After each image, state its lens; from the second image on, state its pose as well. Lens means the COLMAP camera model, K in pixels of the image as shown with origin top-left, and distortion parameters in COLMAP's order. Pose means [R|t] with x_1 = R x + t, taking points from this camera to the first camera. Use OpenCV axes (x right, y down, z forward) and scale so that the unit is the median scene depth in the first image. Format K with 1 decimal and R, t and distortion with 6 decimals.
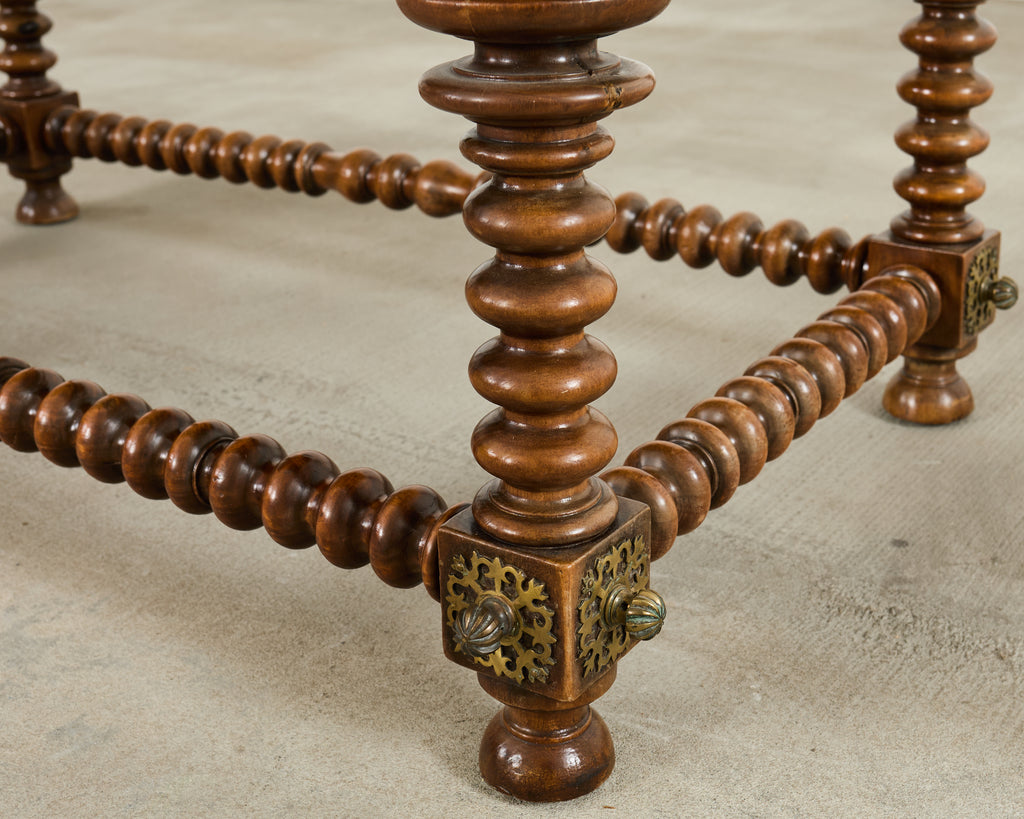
lens RADIAL K [[1128.9, 0, 512.0], [0, 1128.9, 409.5], [0, 0, 1]] dist [-0.023491, -0.010331]
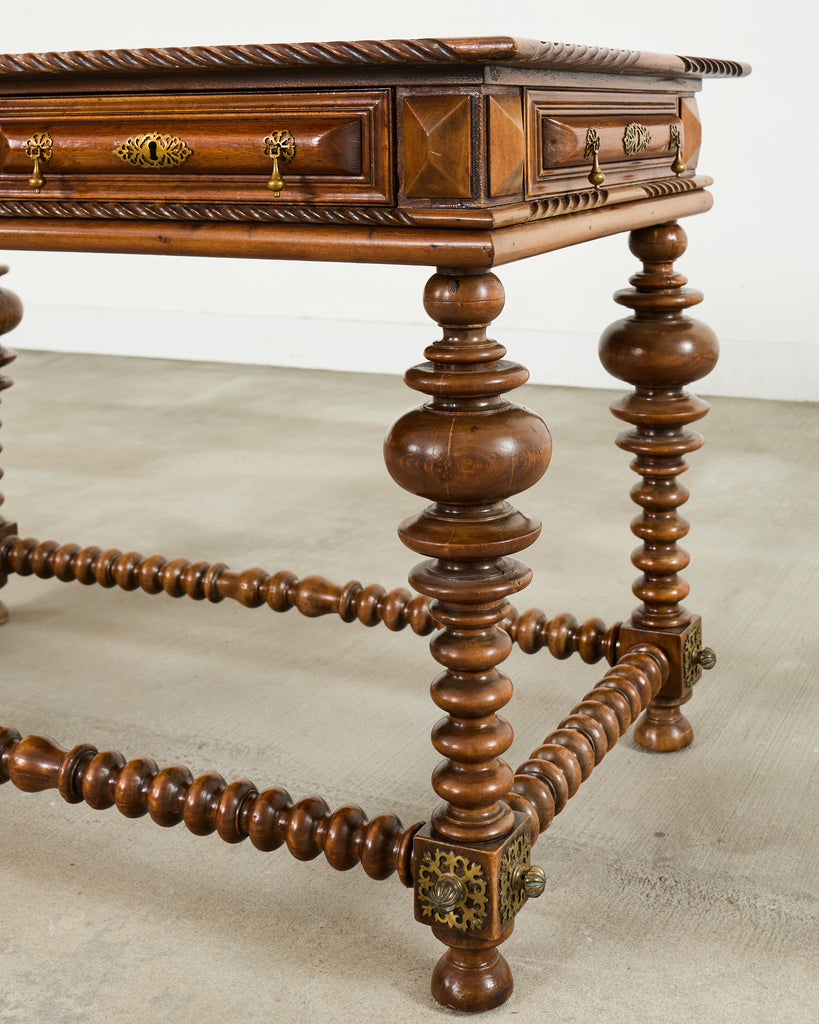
lens RADIAL K [[1468.6, 0, 410.1], [0, 1468.6, 421.1], [0, 0, 1]] dist [-0.071743, 0.107791]
pose [[0.970549, -0.005364, 0.240845, -0.461129], [0.056310, 0.977108, -0.205156, -0.040289], [-0.234231, 0.212676, 0.948633, -0.916561]]
